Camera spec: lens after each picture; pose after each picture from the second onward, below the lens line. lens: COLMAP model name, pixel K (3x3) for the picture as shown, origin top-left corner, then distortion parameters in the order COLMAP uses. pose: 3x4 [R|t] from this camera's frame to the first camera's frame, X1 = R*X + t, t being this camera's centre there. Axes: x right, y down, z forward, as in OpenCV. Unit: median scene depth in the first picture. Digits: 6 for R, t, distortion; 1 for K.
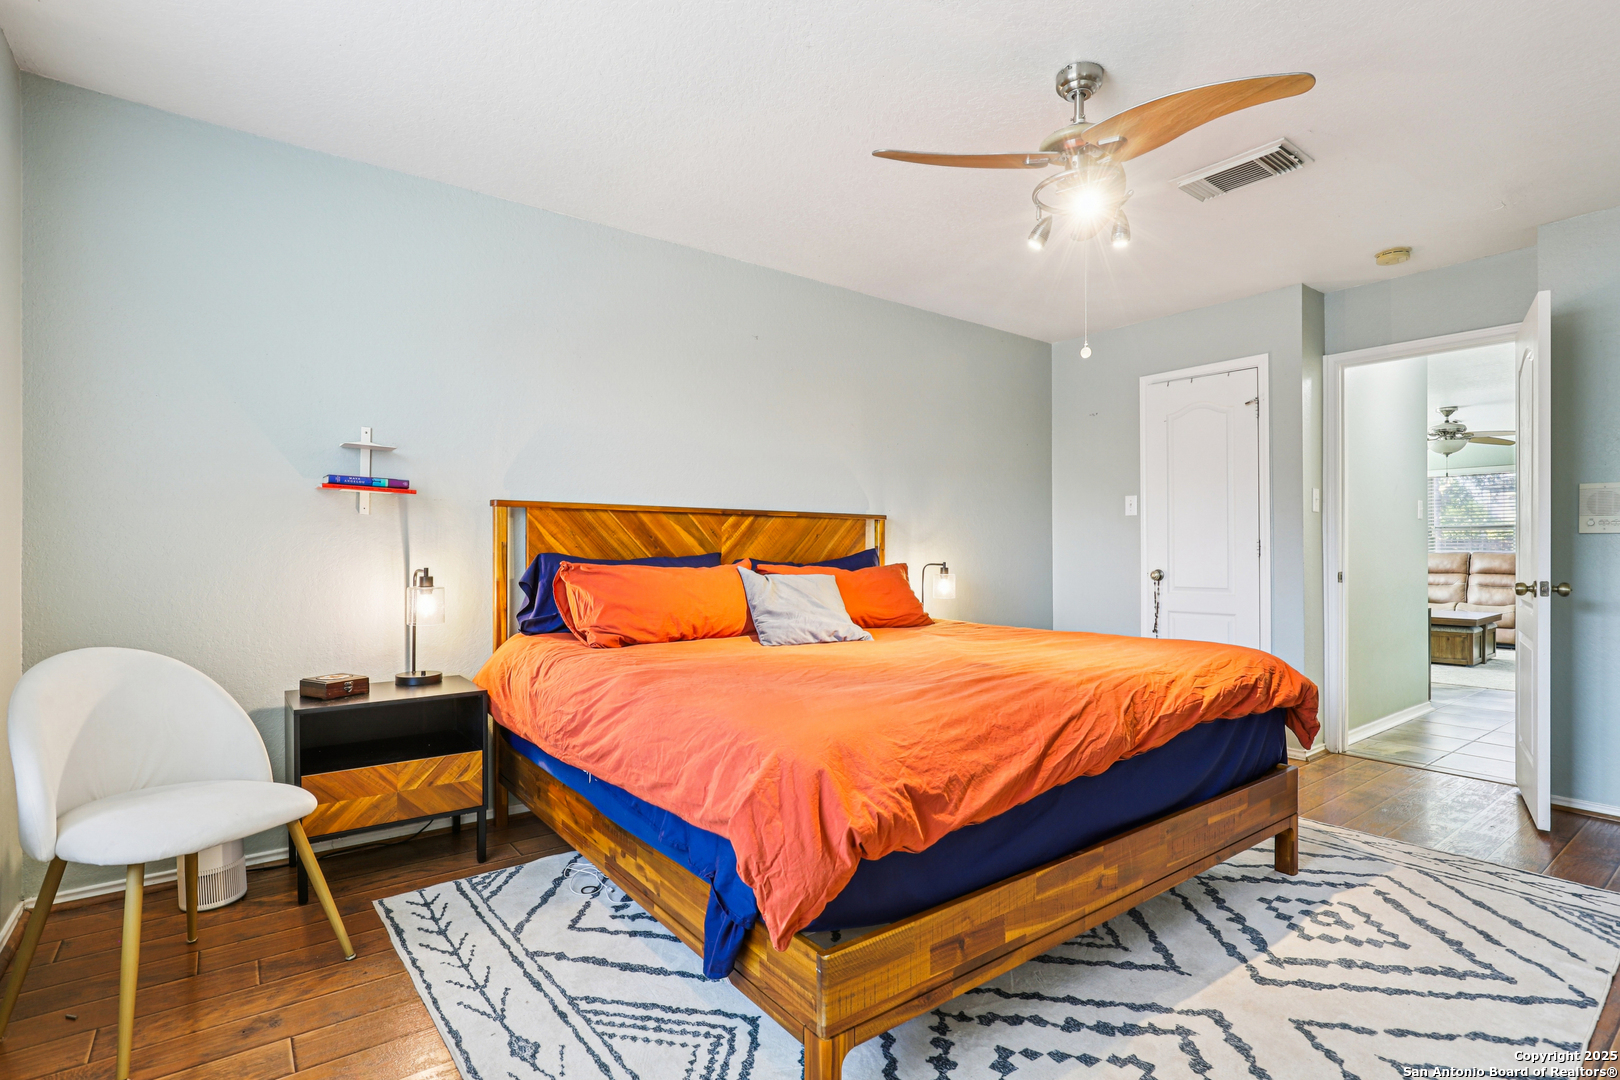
lens RADIAL K [[803.2, 0, 808.4], [0, 803.2, 547.3], [0, 0, 1]] dist [0.000009, 0.001626]
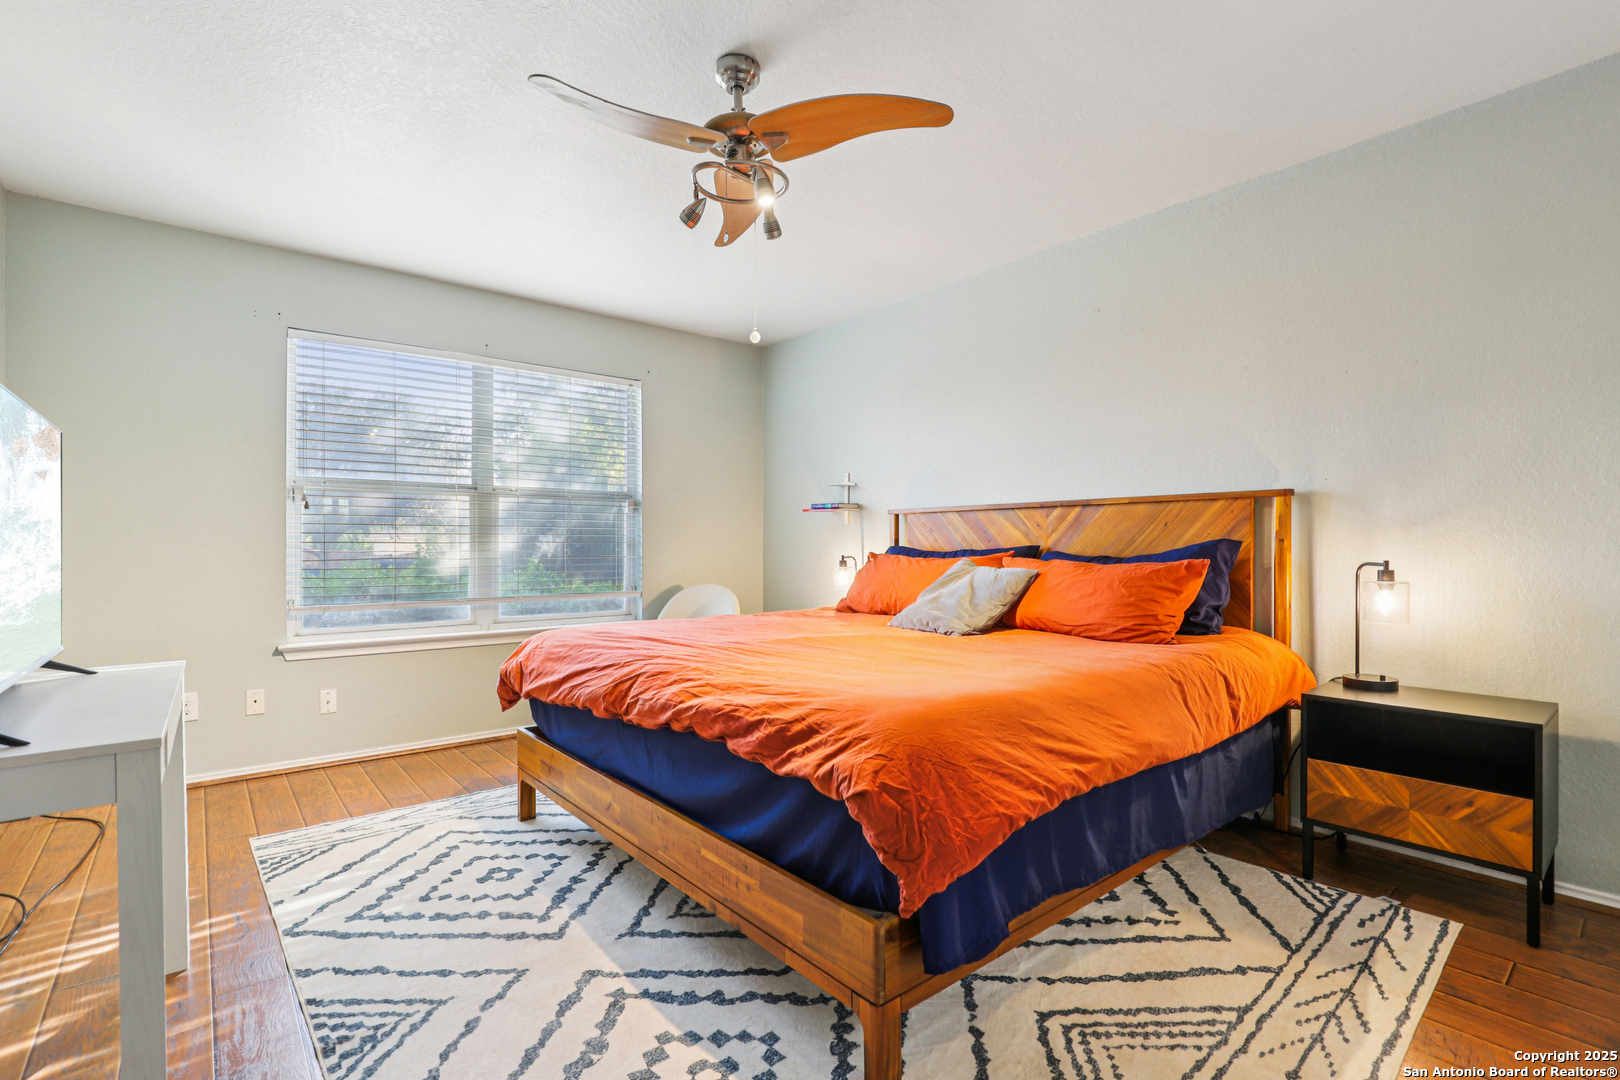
lens RADIAL K [[744.1, 0, 809.9], [0, 744.1, 545.6], [0, 0, 1]] dist [-0.019504, 0.005037]
pose [[0.029876, -0.008868, -0.999514, 1.331230], [0.002407, 0.999958, -0.008800, 0.022866], [0.999551, -0.002143, 0.029896, 1.119311]]
